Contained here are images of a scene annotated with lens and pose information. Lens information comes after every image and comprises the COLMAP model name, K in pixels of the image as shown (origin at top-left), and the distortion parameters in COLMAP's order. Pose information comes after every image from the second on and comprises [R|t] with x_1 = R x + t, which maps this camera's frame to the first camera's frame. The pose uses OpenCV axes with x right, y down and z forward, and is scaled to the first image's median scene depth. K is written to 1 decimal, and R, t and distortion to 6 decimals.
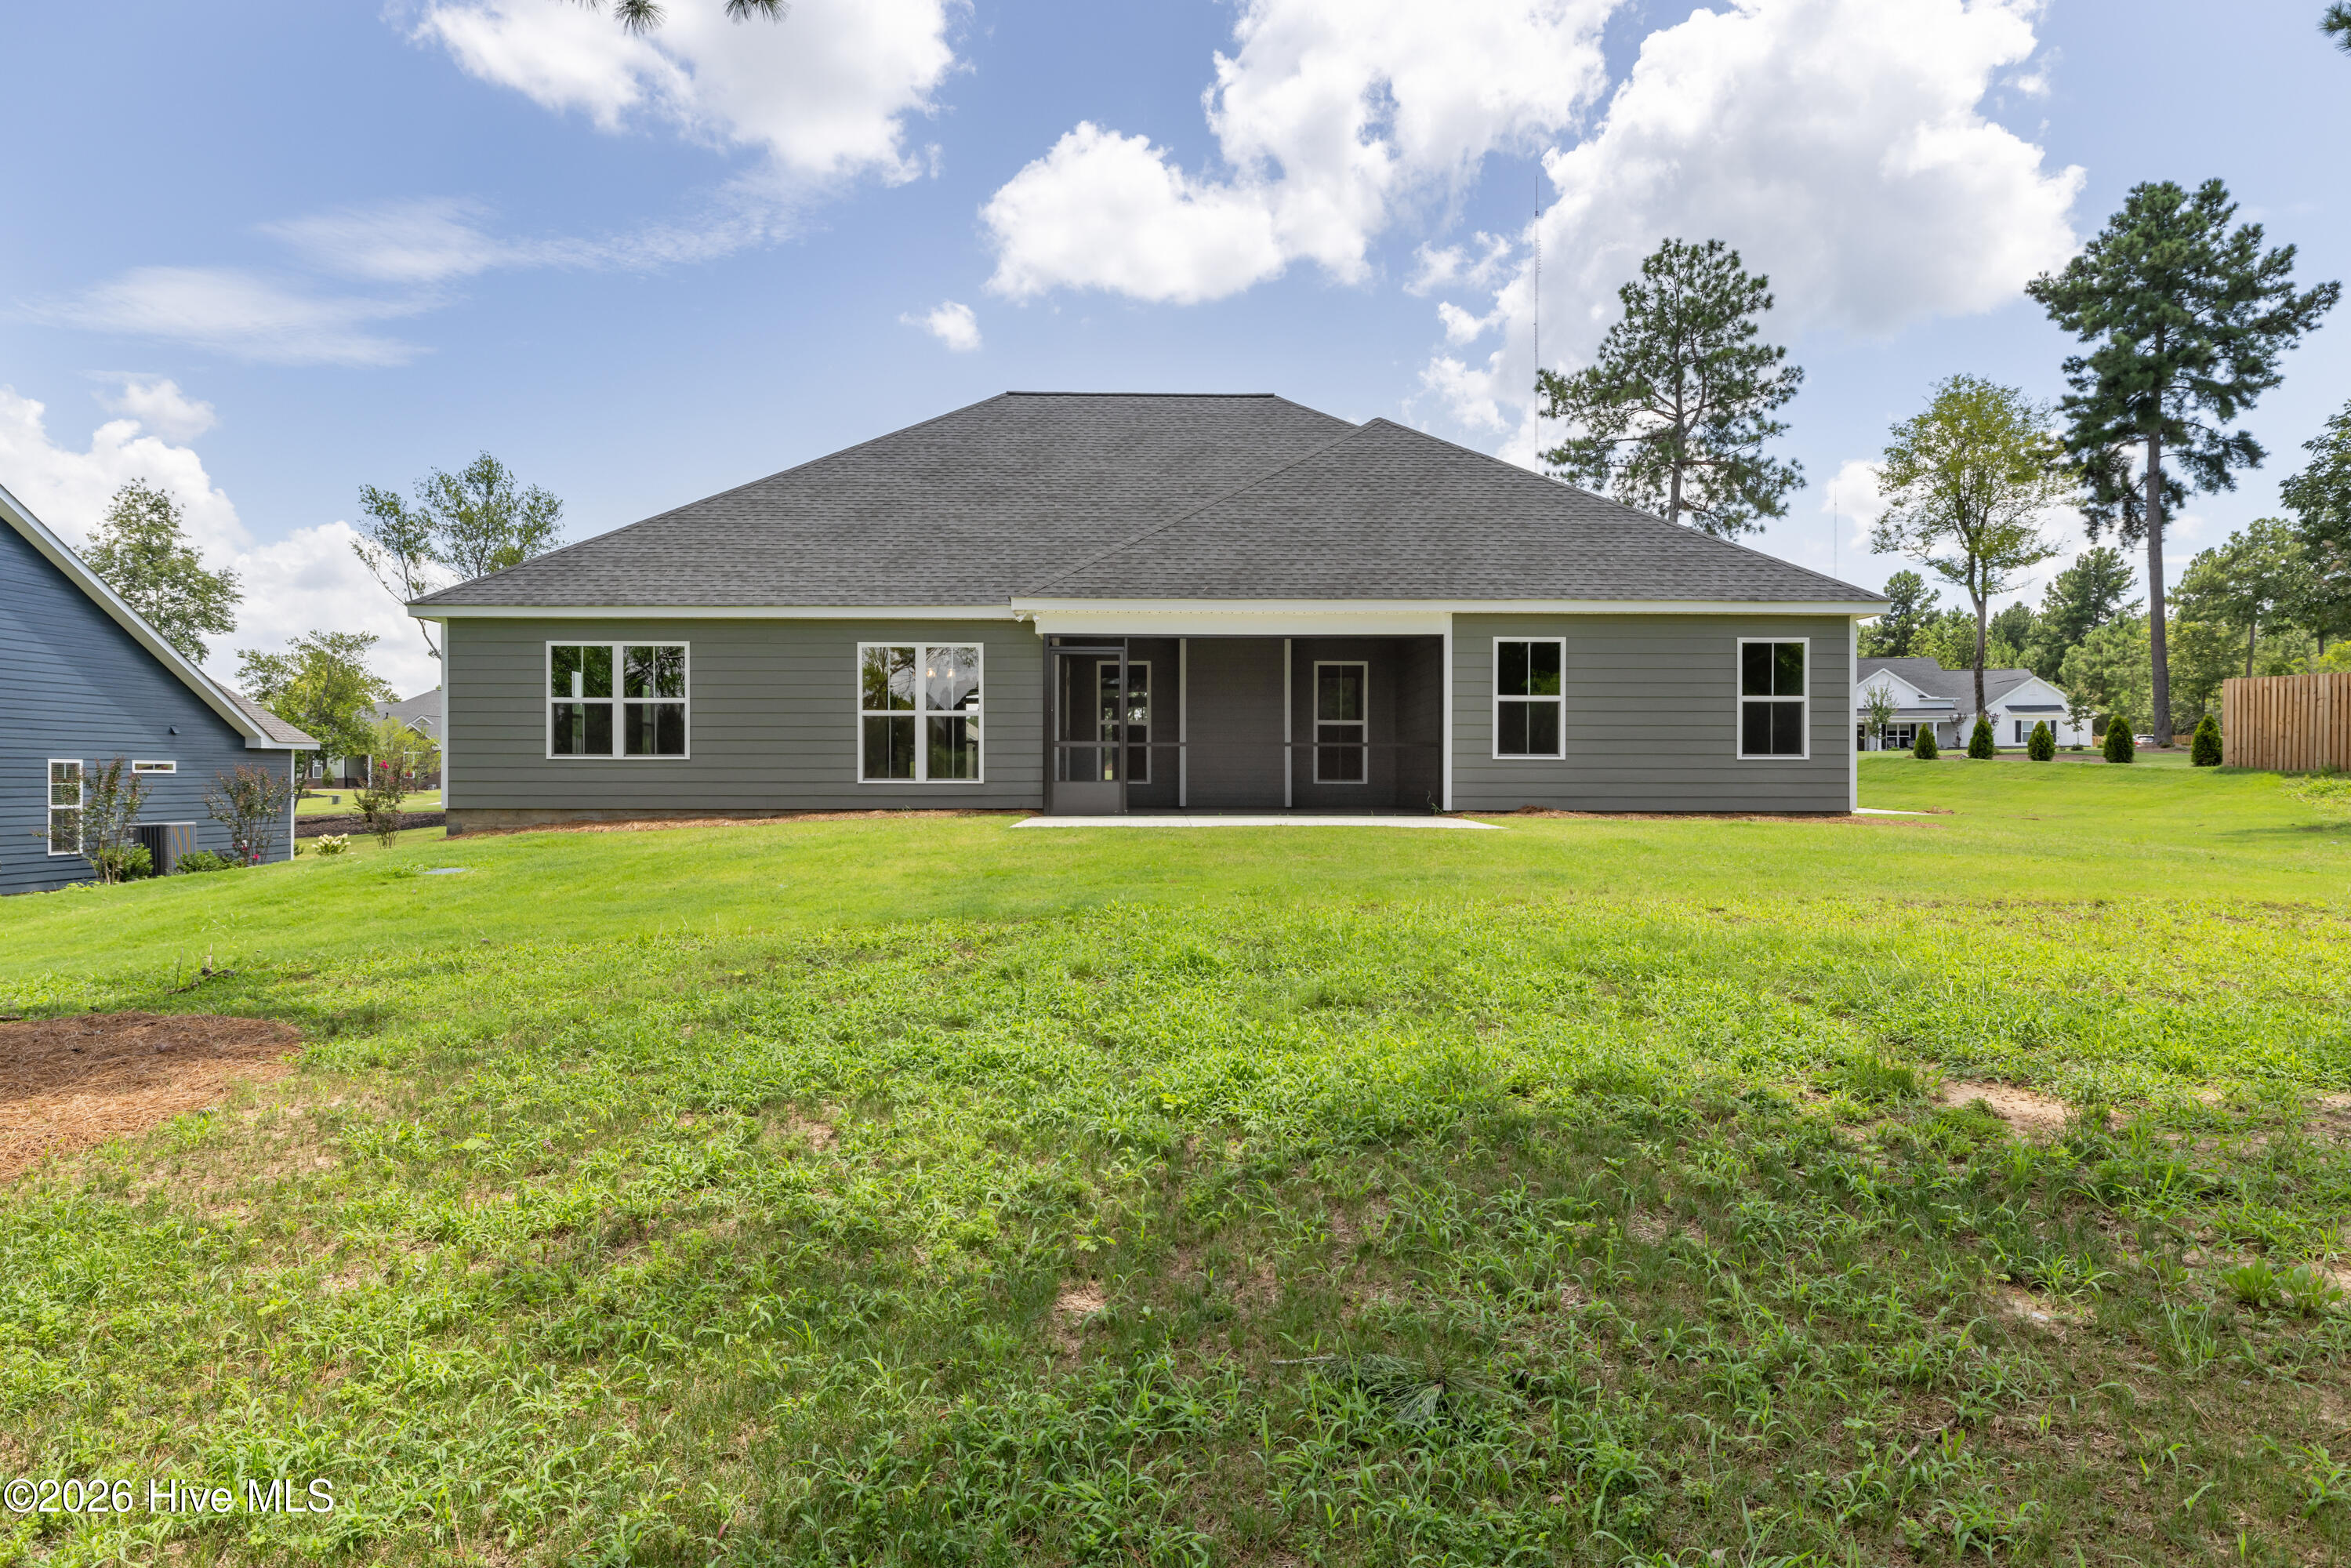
lens RADIAL K [[1437.6, 0, 1179.7], [0, 1437.6, 776.2], [0, 0, 1]] dist [0.015080, 0.003738]
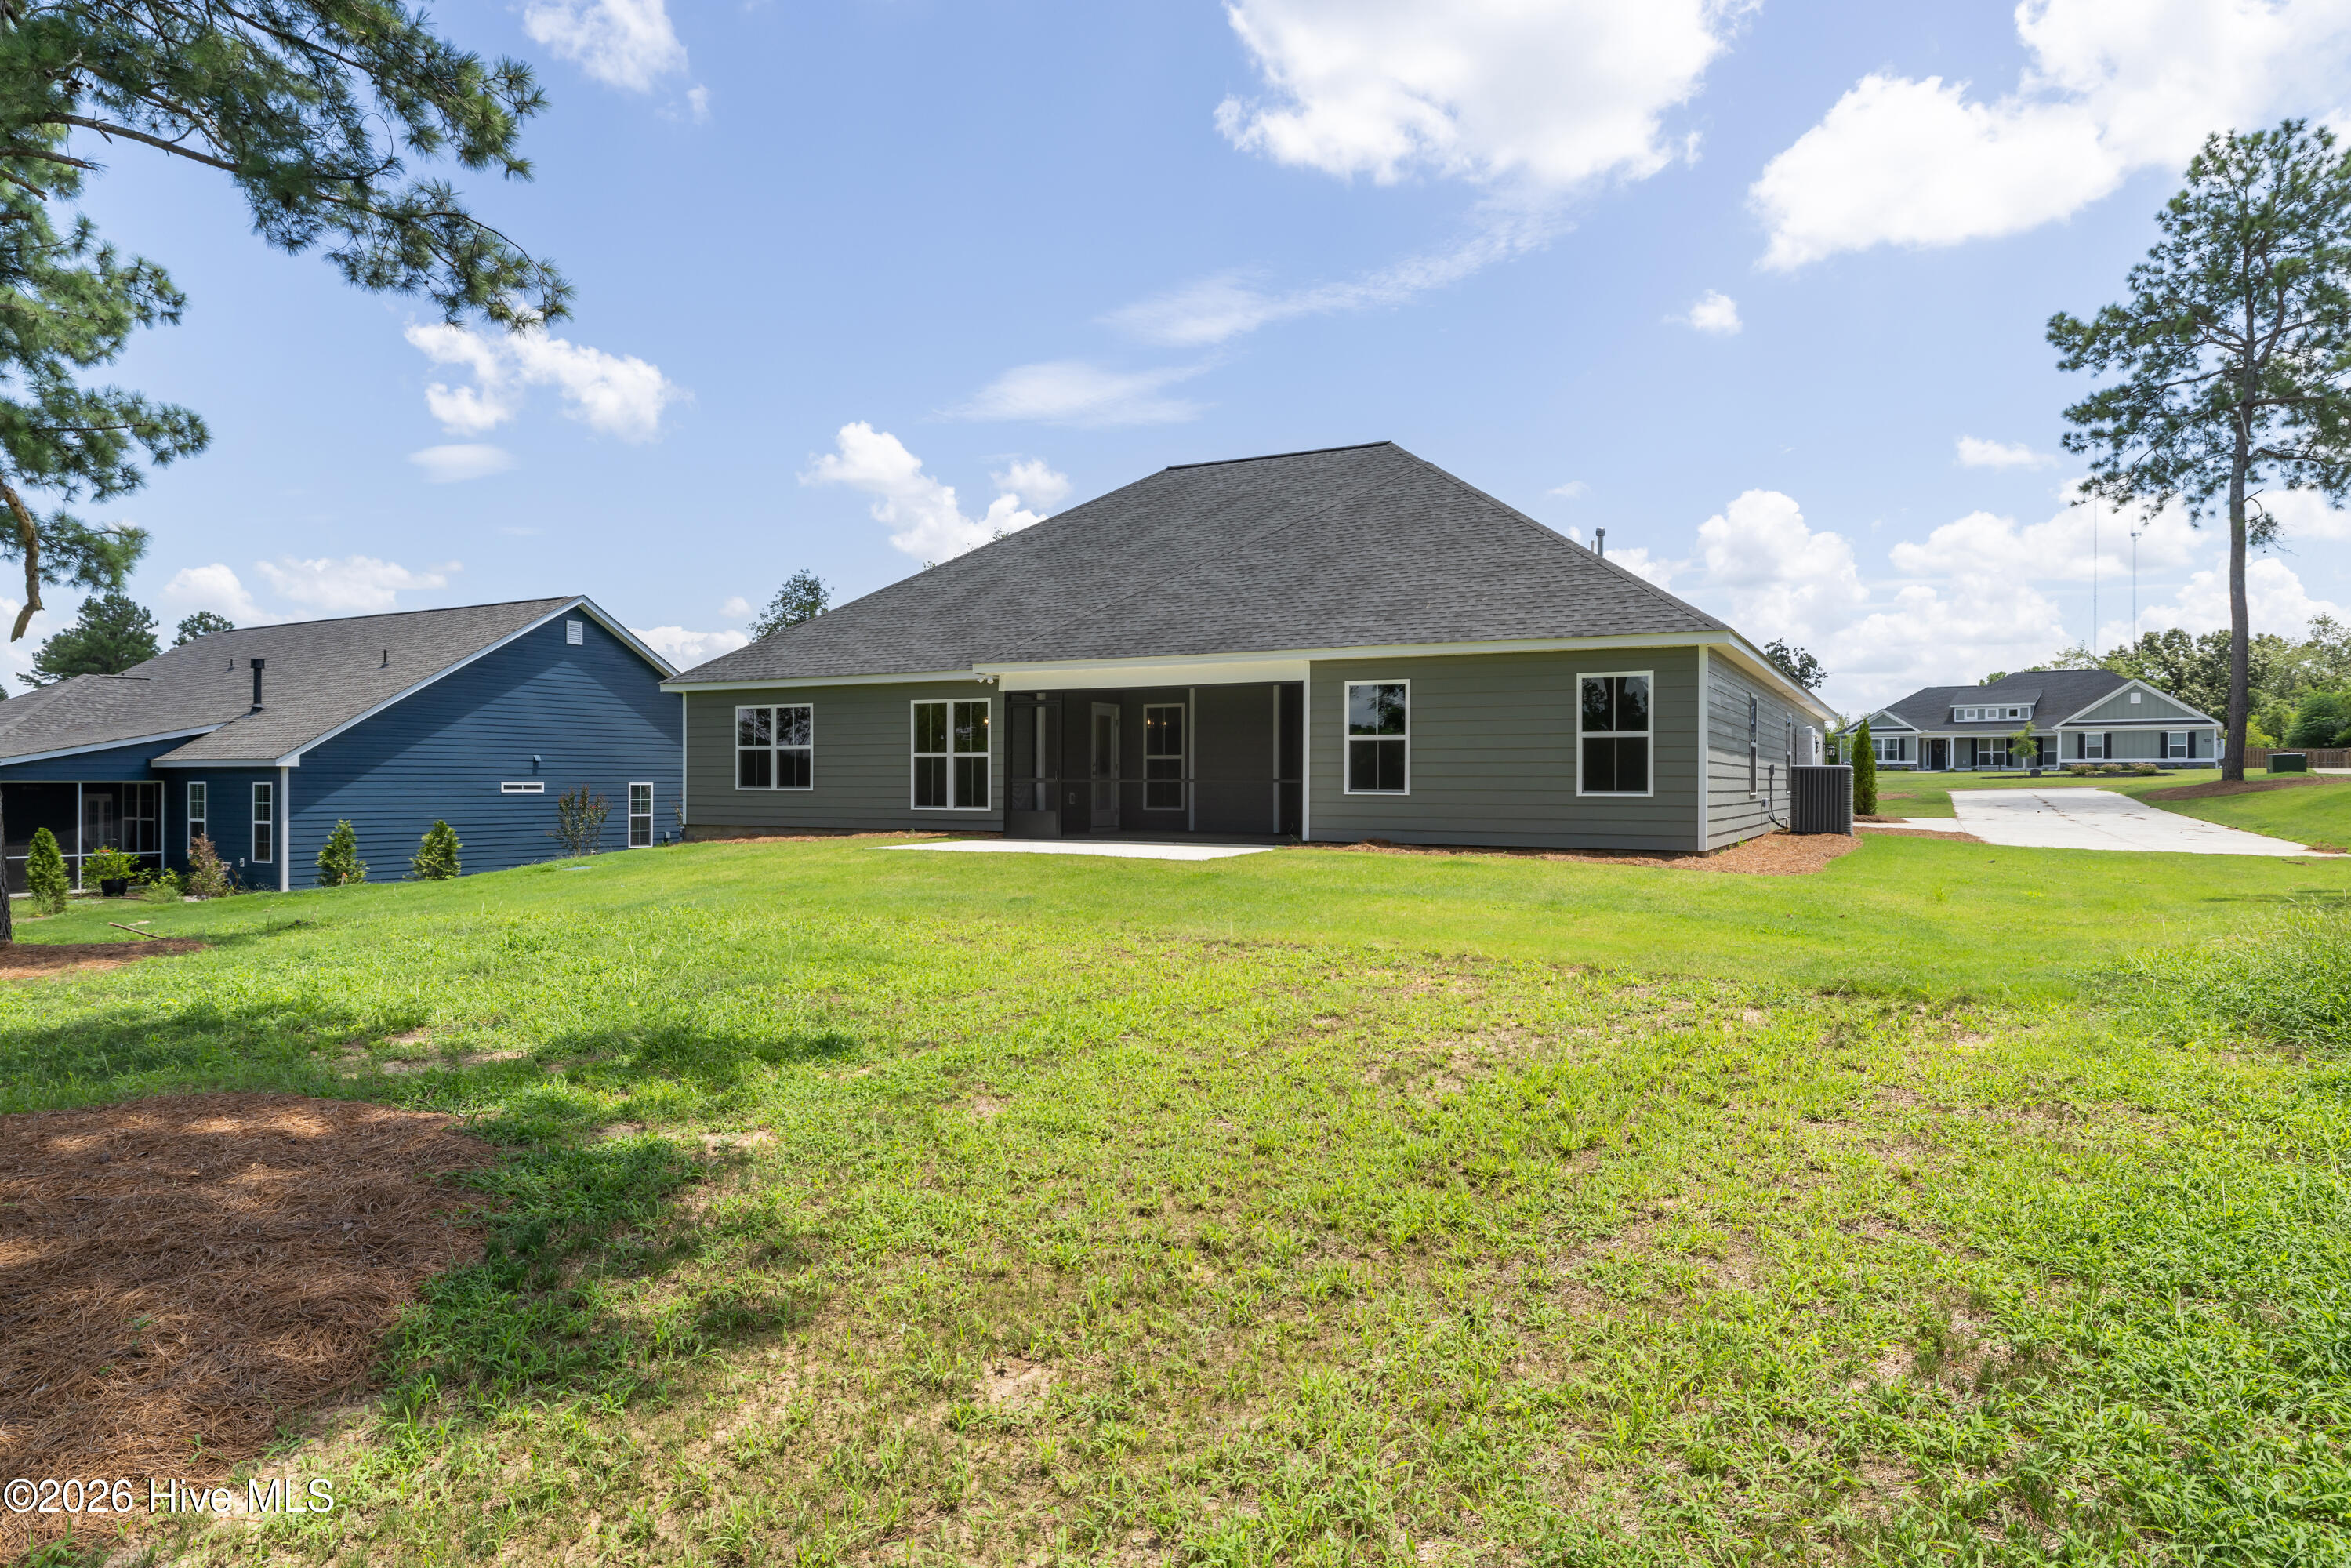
lens RADIAL K [[1437.6, 0, 1190.8], [0, 1437.6, 780.0], [0, 0, 1]] dist [0.015080, 0.003738]
pose [[0.872028, 0.000358, -0.489456, 0.228925], [0.000804, 0.999997, 0.002163, -0.008949], [0.489455, -0.002280, 0.872025, -0.000245]]
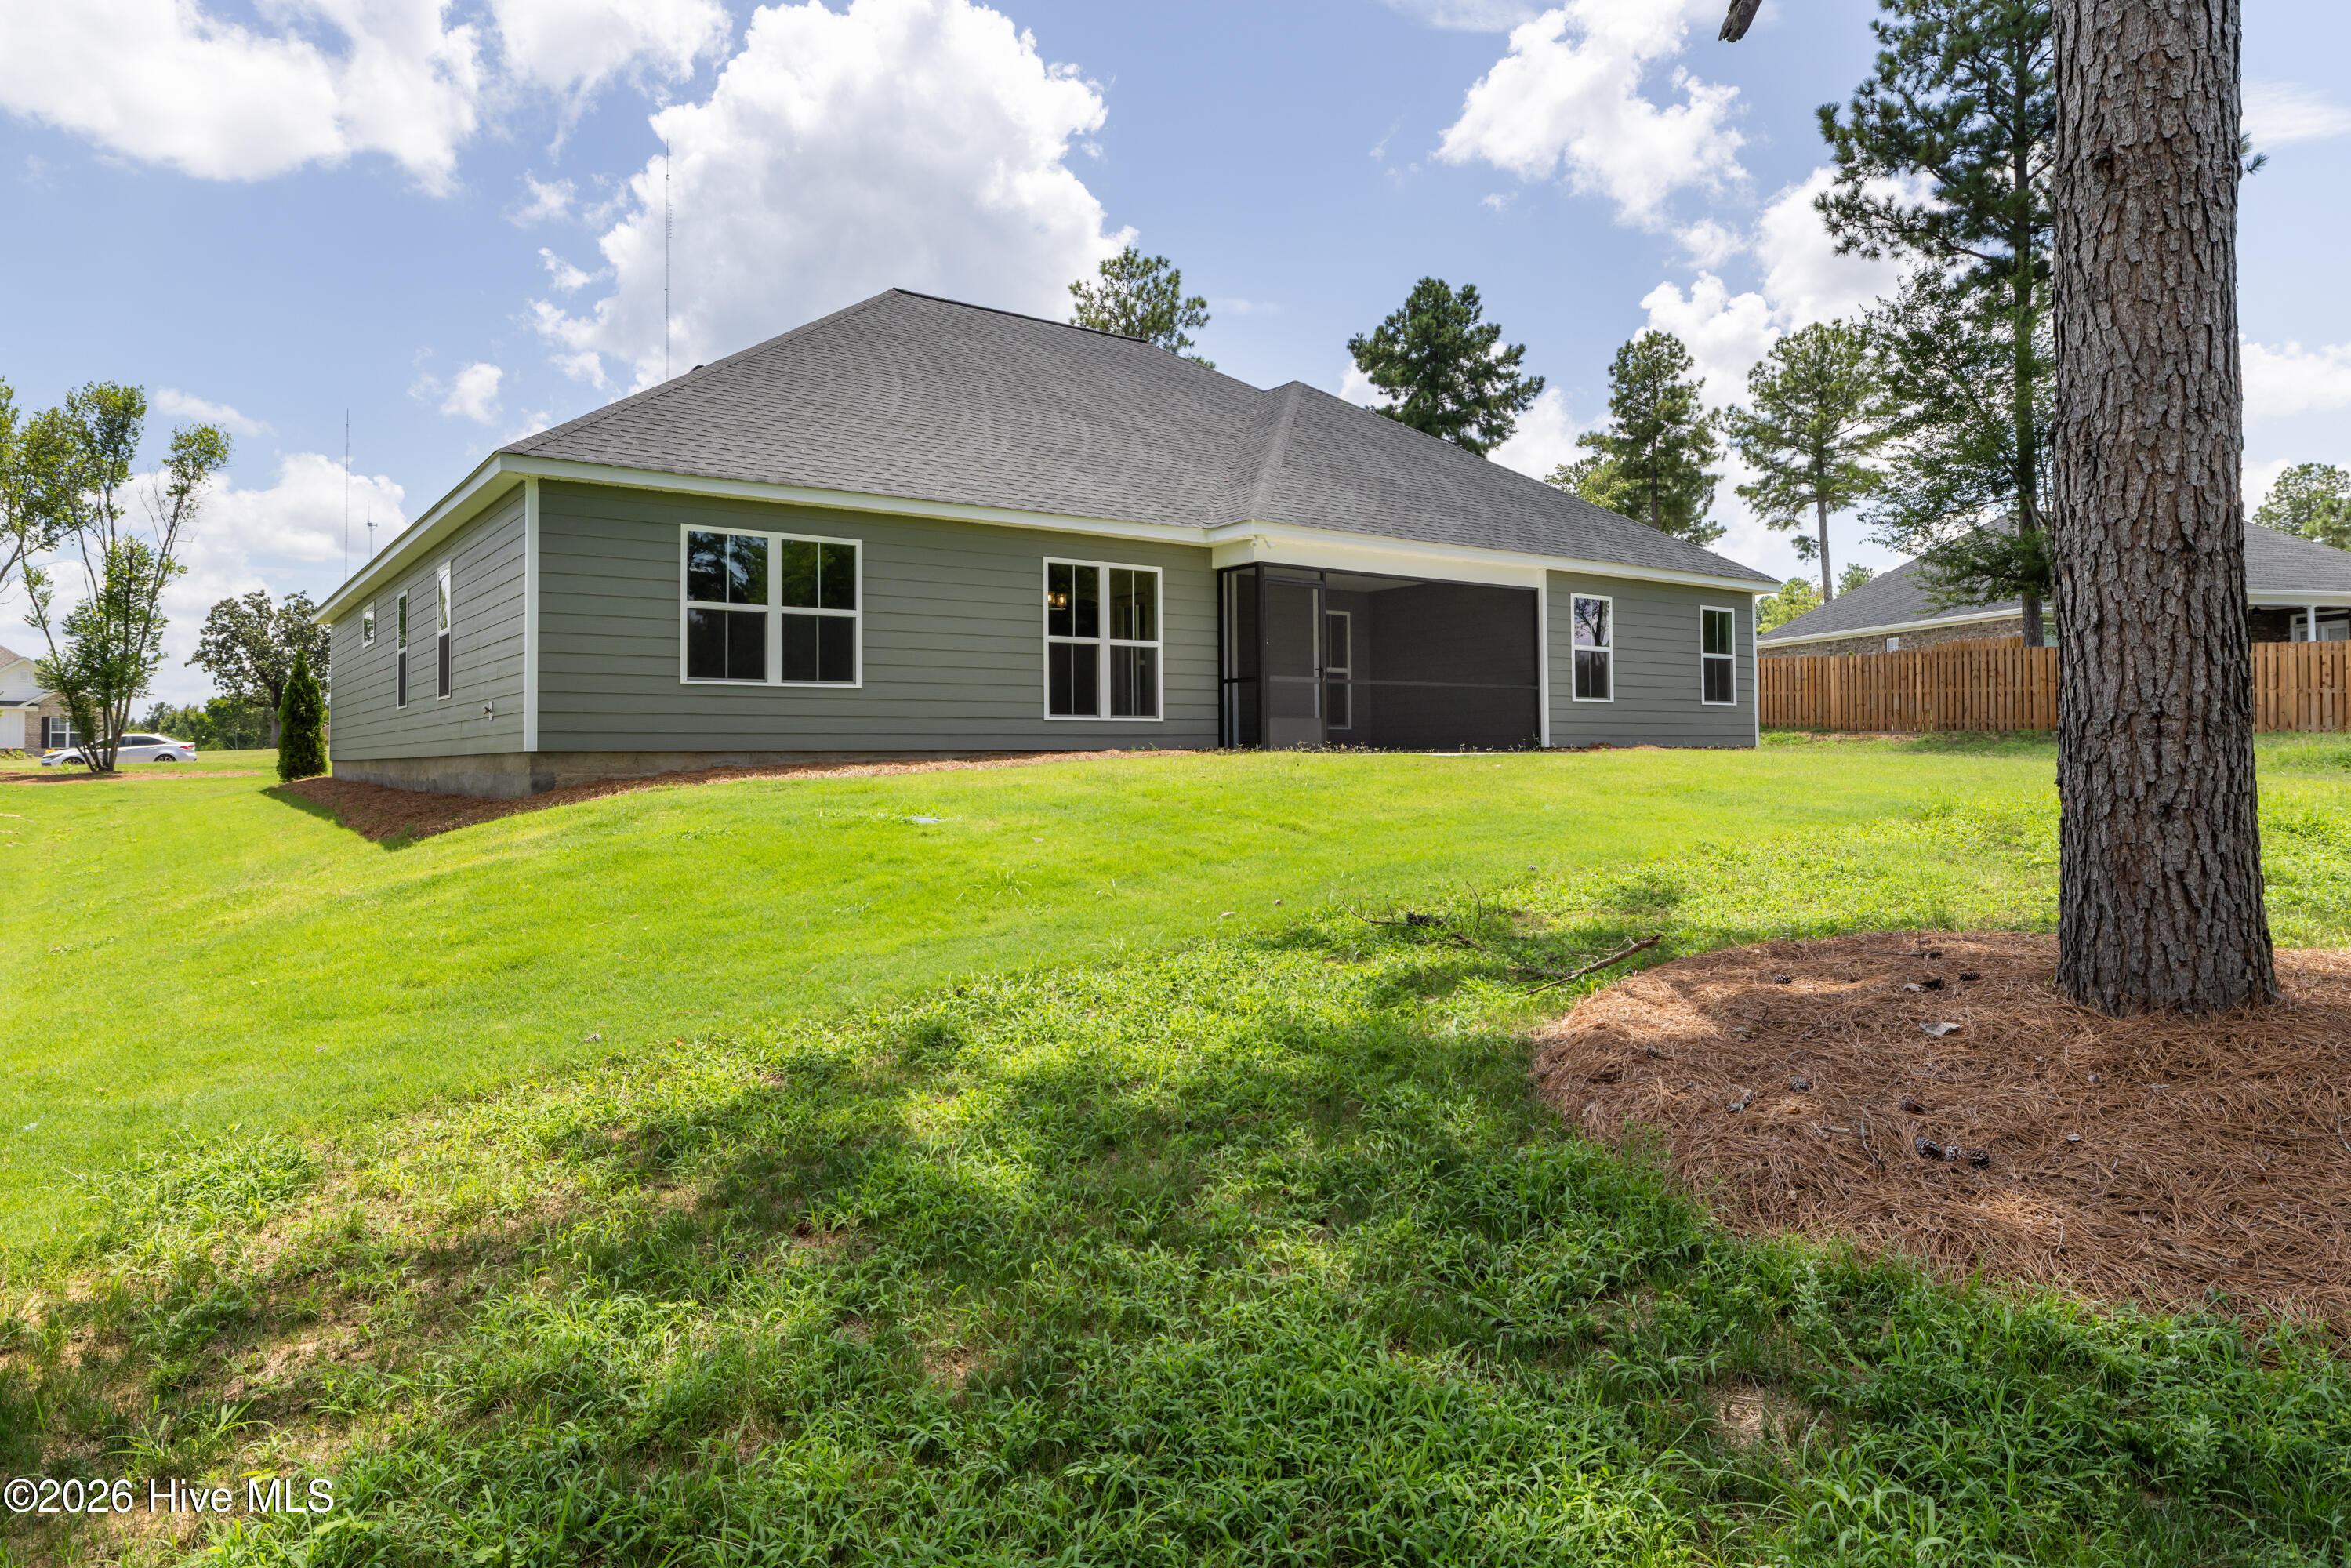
lens RADIAL K [[1437.6, 0, 1244.2], [0, 1437.6, 782.5], [0, 0, 1]] dist [0.015080, 0.003738]
pose [[0.803255, -0.018983, 0.595332, -0.235730], [0.010271, 0.999785, 0.018021, 0.010268], [-0.595546, -0.008361, 0.803277, 0.086030]]
